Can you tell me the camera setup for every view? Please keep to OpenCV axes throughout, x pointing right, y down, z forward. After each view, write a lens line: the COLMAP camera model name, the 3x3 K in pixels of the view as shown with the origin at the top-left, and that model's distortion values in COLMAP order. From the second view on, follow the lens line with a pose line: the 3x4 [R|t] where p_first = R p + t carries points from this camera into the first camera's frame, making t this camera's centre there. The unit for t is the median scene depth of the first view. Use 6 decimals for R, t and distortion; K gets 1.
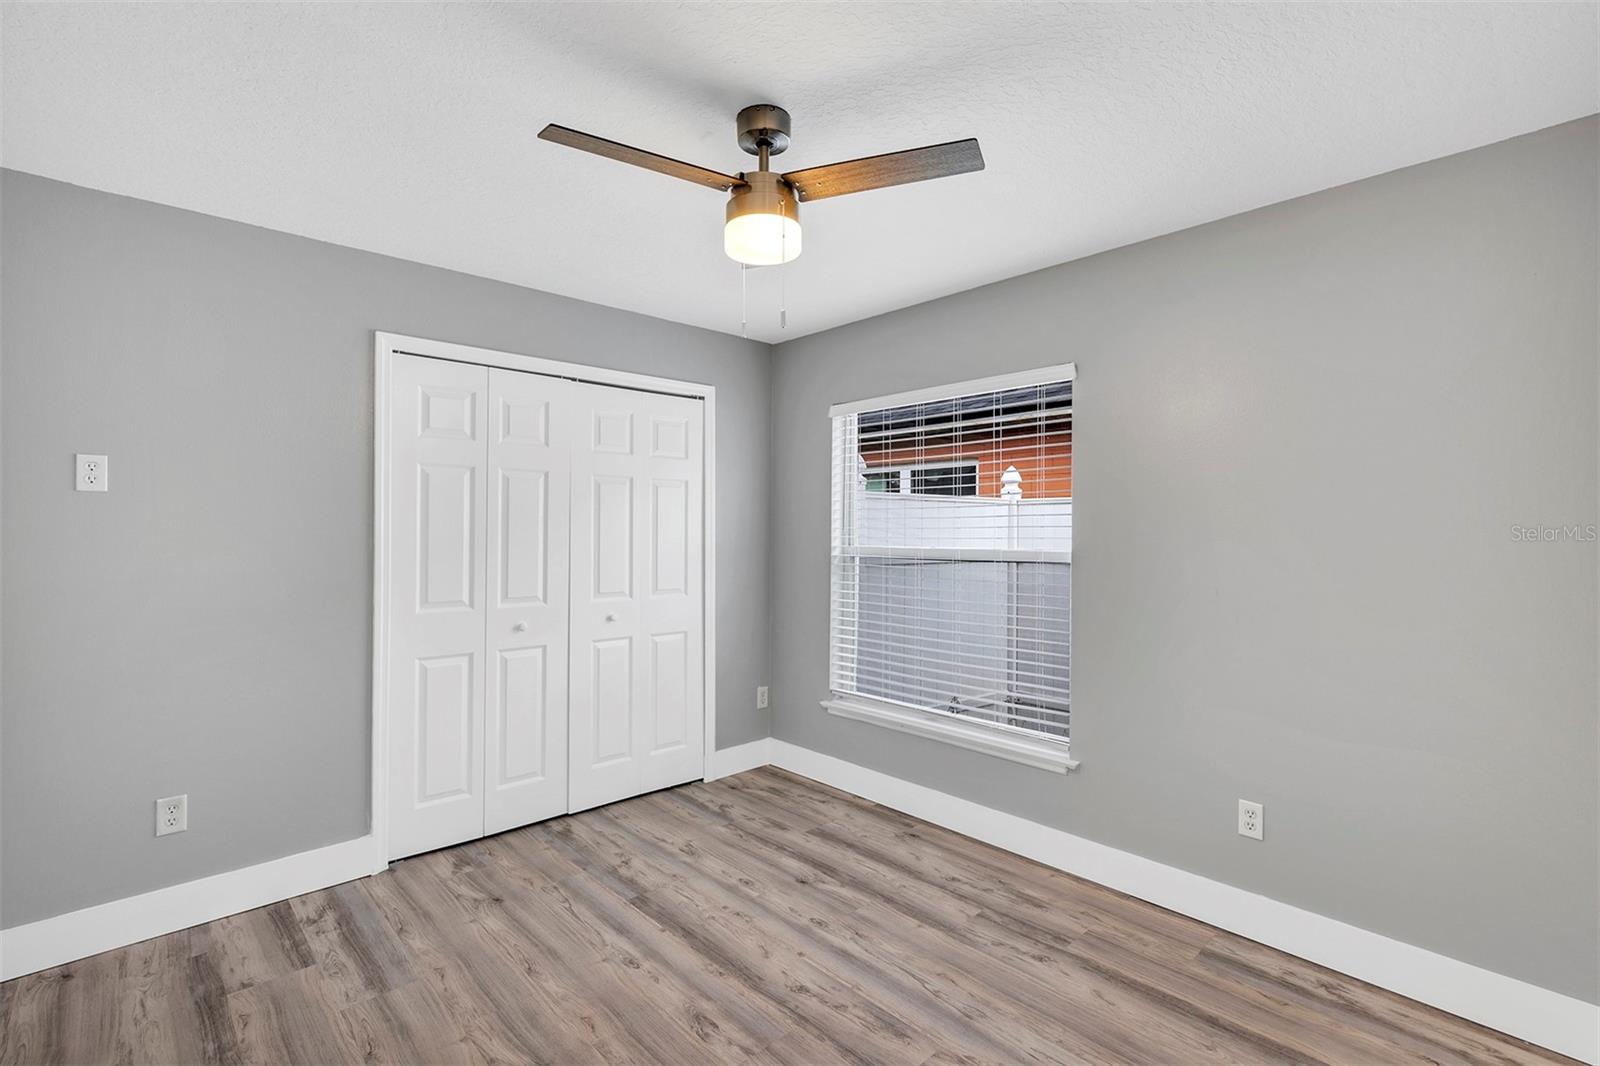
lens RADIAL K [[722.3, 0, 794.1], [0, 722.3, 531.1], [0, 0, 1]] dist [0.002860, 0.000323]
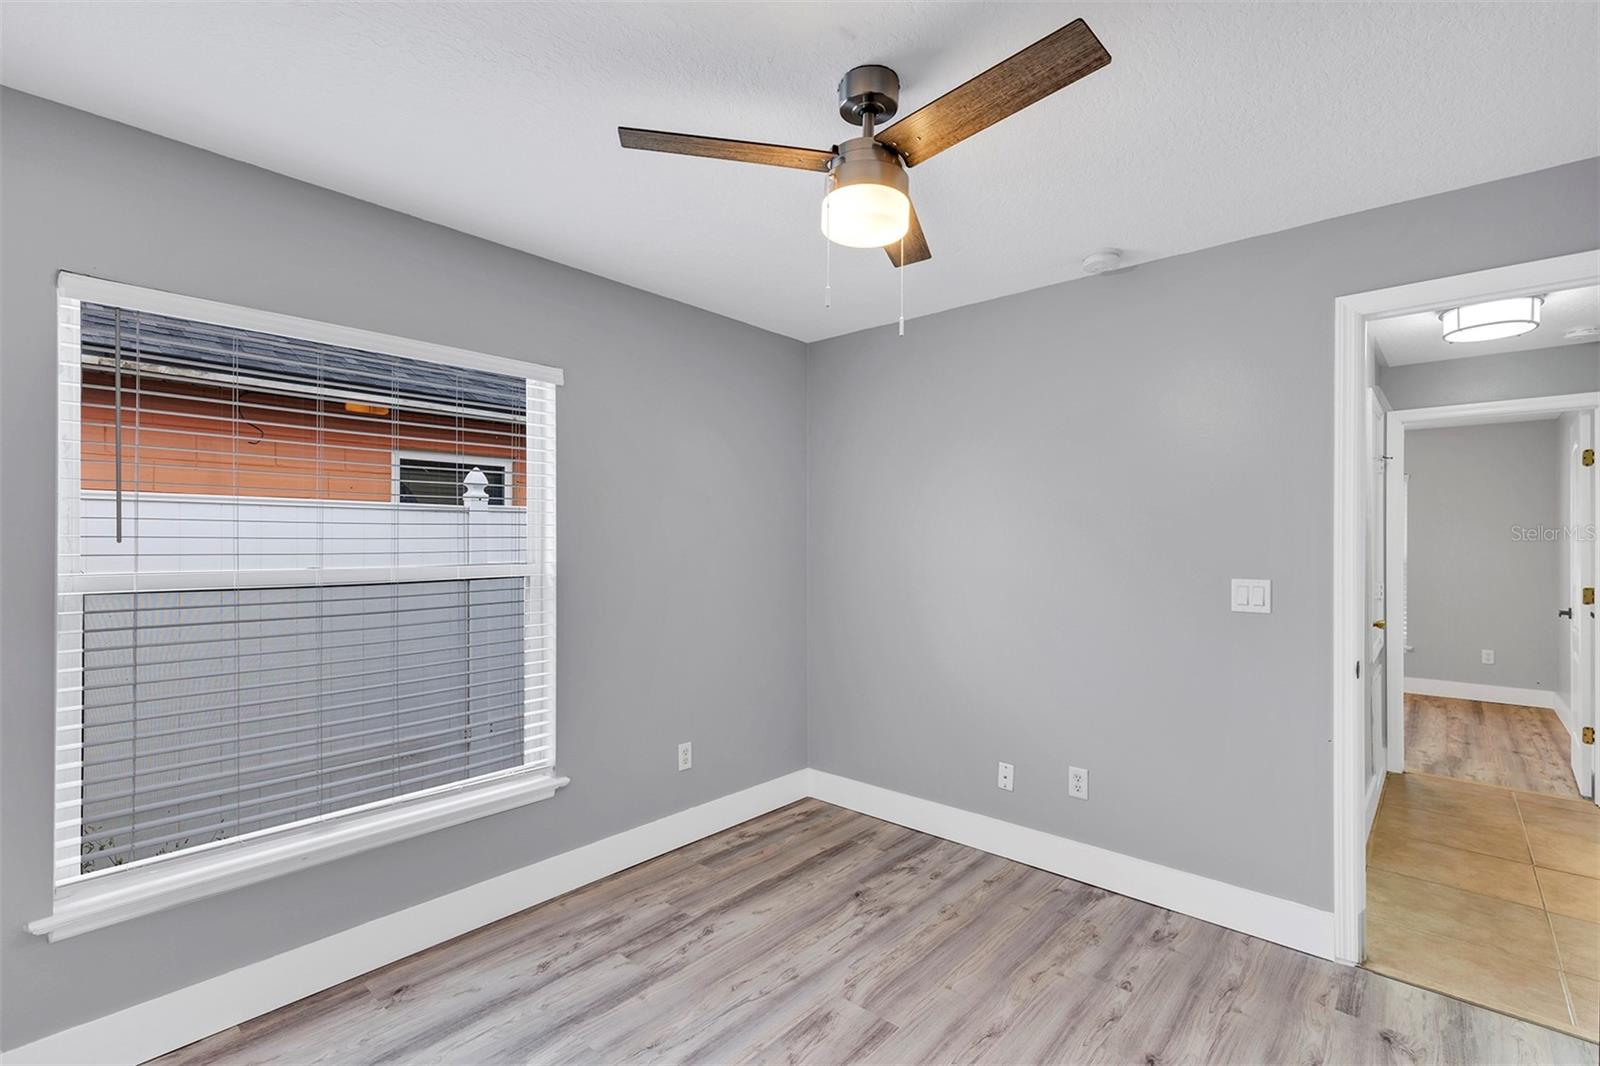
lens RADIAL K [[722.3, 0, 794.1], [0, 722.3, 531.1], [0, 0, 1]] dist [0.002860, 0.000323]
pose [[-0.087888, 0.010412, 0.996076, -0.716124], [-0.000040, 0.999945, -0.010456, -0.007231], [-0.996130, -0.000958, -0.087883, 0.892687]]
